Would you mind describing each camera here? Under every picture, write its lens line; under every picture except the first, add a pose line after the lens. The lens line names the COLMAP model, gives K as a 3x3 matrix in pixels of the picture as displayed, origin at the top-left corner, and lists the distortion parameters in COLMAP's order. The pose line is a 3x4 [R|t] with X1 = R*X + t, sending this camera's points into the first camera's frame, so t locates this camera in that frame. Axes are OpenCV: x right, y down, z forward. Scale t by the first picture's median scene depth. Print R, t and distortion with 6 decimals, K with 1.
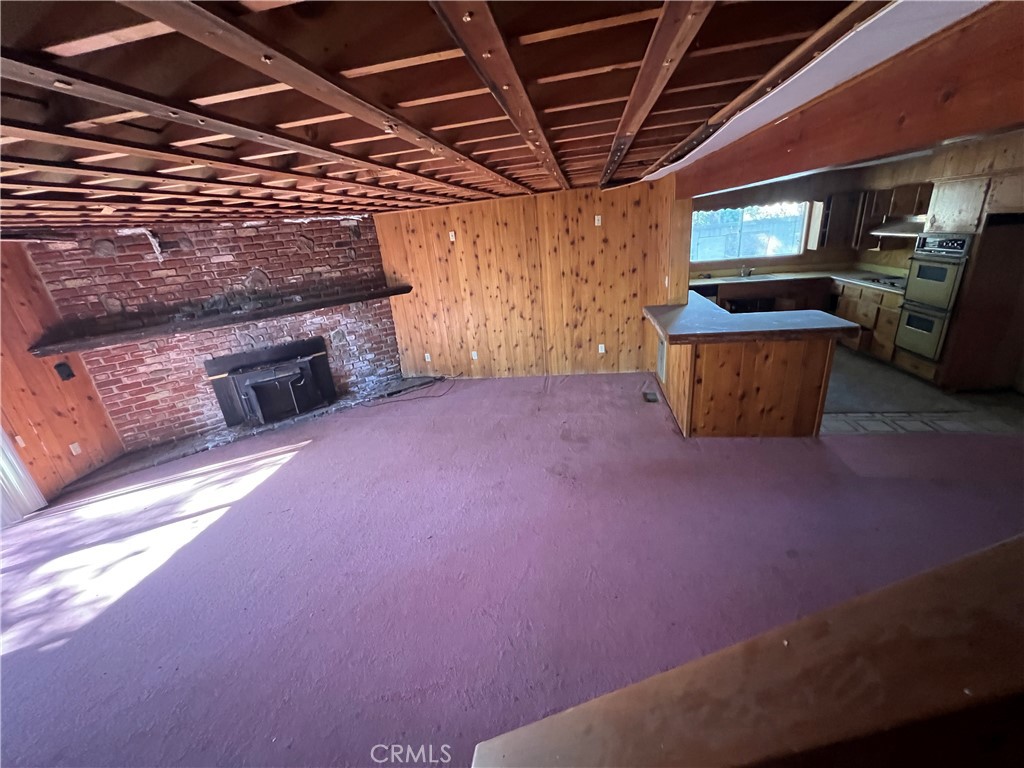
lens RADIAL K [[410.5, 0, 509.8], [0, 410.5, 381.6], [0, 0, 1]] dist [-0.004346, 0.001489]
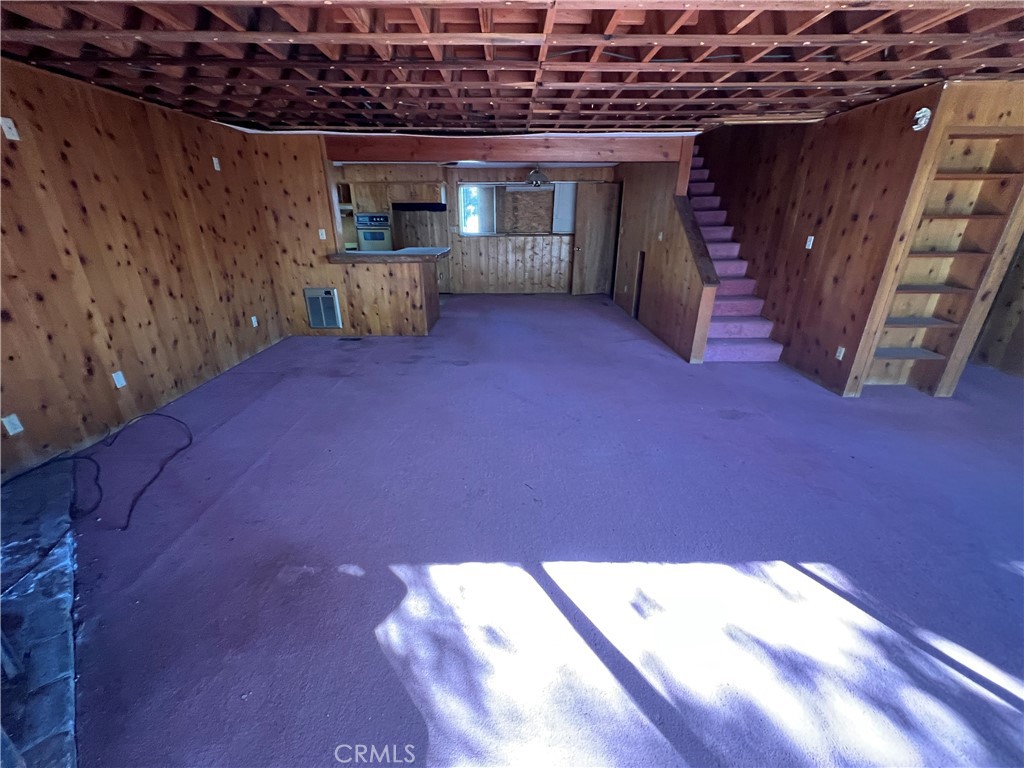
lens RADIAL K [[411.4, 0, 509.4], [0, 411.4, 382.6], [0, 0, 1]] dist [-0.002154, 0.000113]
pose [[-0.163527, -0.282008, 0.945373, -0.752563], [0.355387, 0.877096, 0.323114, -0.060033], [-0.920304, 0.388811, -0.043207, 0.632547]]
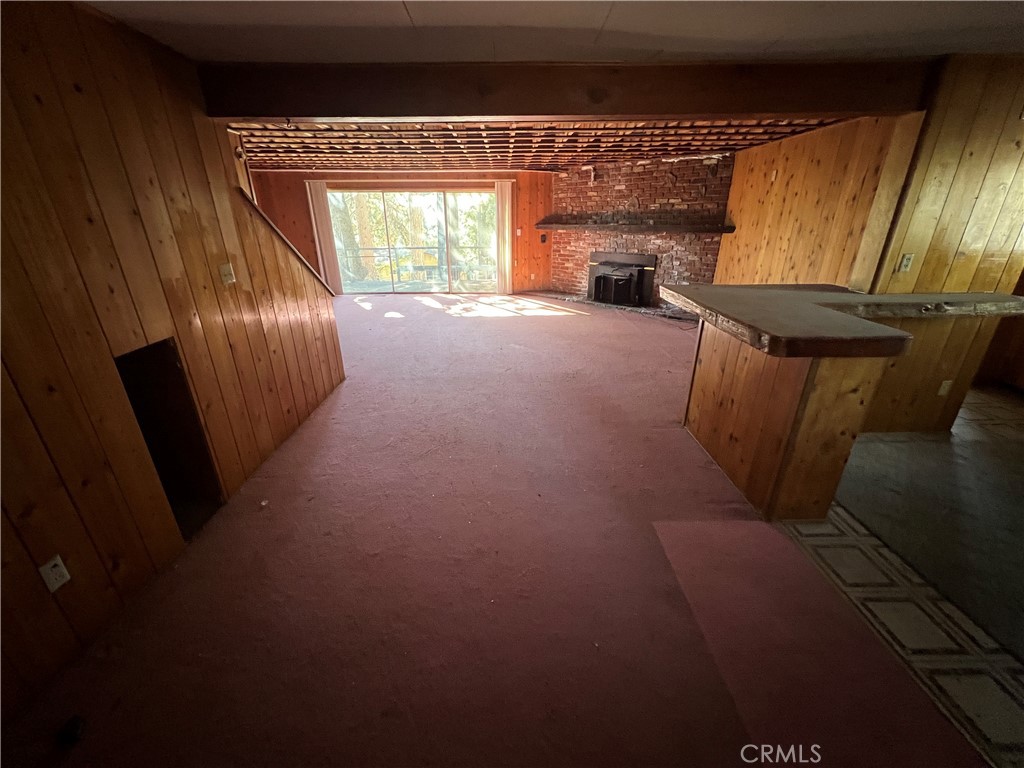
lens RADIAL K [[410.5, 0, 510.8], [0, 410.5, 381.1], [0, 0, 1]] dist [-0.004346, 0.001489]
pose [[0.179683, 0.454774, -0.872293, 0.781748], [-0.349441, 0.858401, 0.375550, -0.099145], [0.919568, 0.237335, 0.313156, 0.283593]]
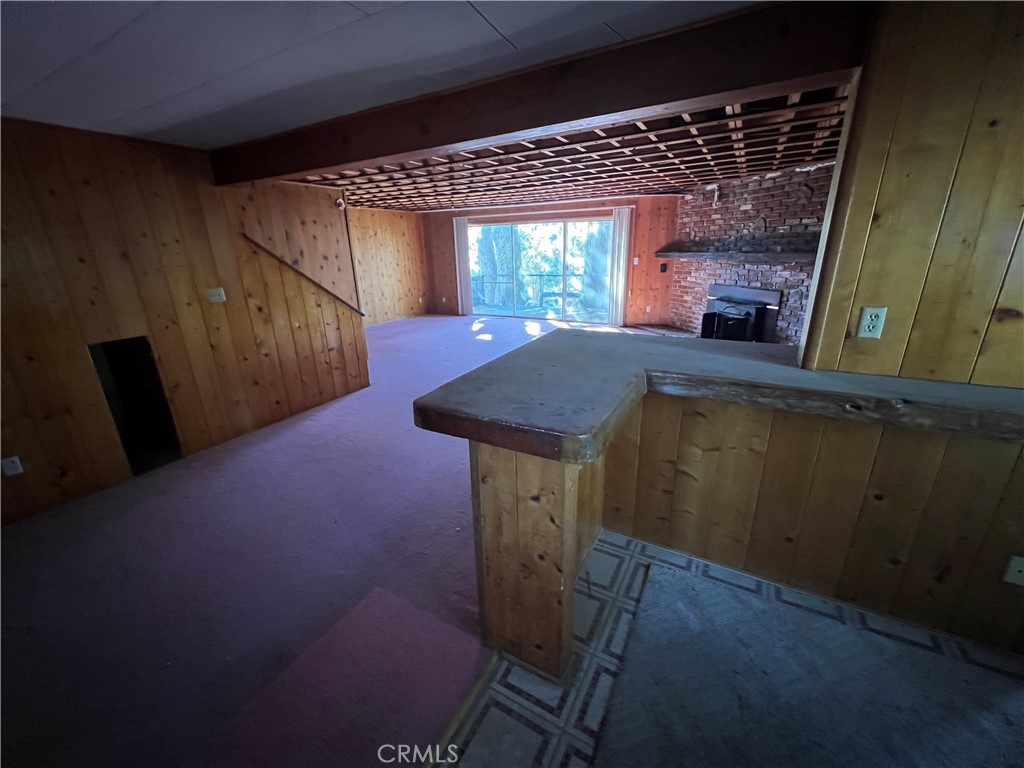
lens RADIAL K [[410.5, 0, 511.2], [0, 410.5, 381.4], [0, 0, 1]] dist [-0.004346, 0.001489]
pose [[-0.334818, 0.392874, -0.856473, 0.713108], [-0.268345, 0.831542, 0.486342, -0.242756], [0.903265, 0.392666, -0.172990, 0.690987]]
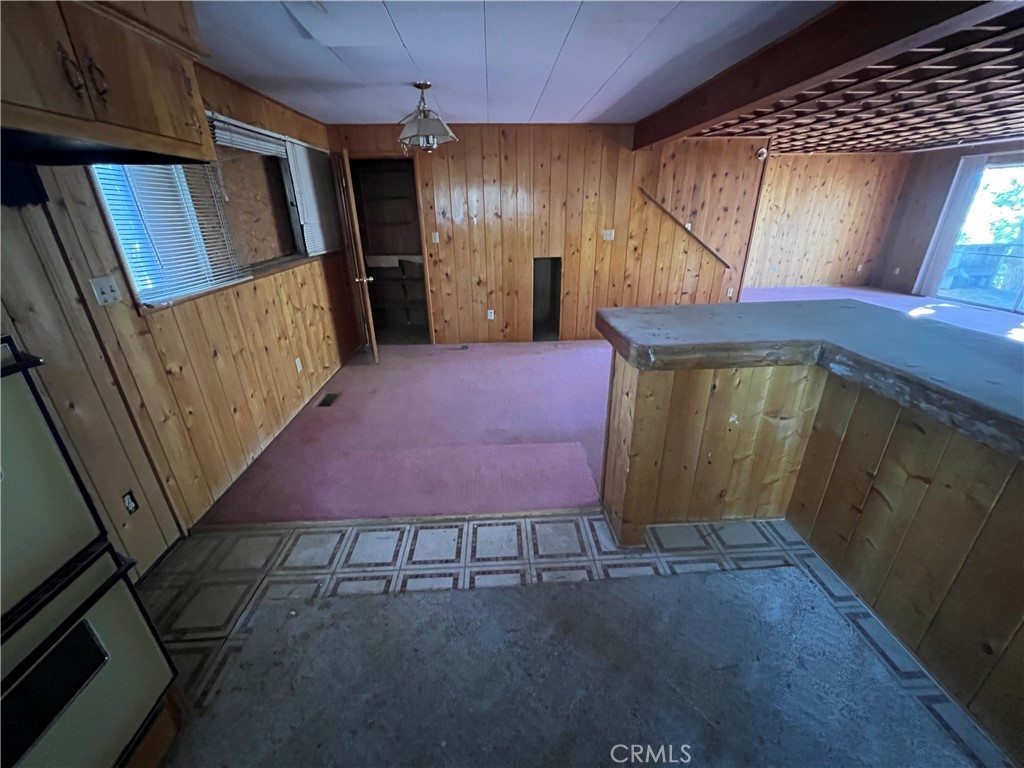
lens RADIAL K [[410.5, 0, 510.2], [0, 410.5, 382.2], [0, 0, 1]] dist [-0.004346, 0.001489]
pose [[-0.971749, 0.182805, -0.149288, 0.662544], [0.029604, 0.721939, 0.691323, -0.309776], [0.234154, 0.667373, -0.706955, 0.903211]]
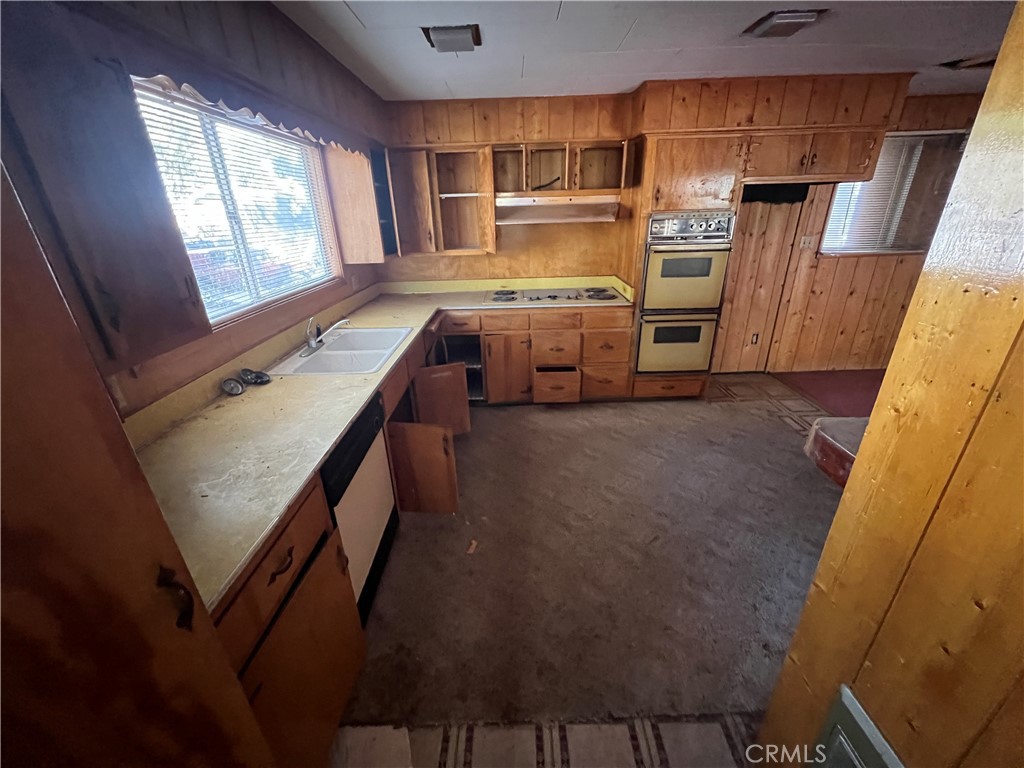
lens RADIAL K [[411.4, 0, 512.3], [0, 411.4, 382.1], [0, 0, 1]] dist [-0.002154, 0.000113]
pose [[-0.164362, -0.295974, 0.940949, 0.268355], [0.380244, 0.861185, 0.337304, -0.365766], [-0.910164, 0.413230, -0.029004, 1.118619]]
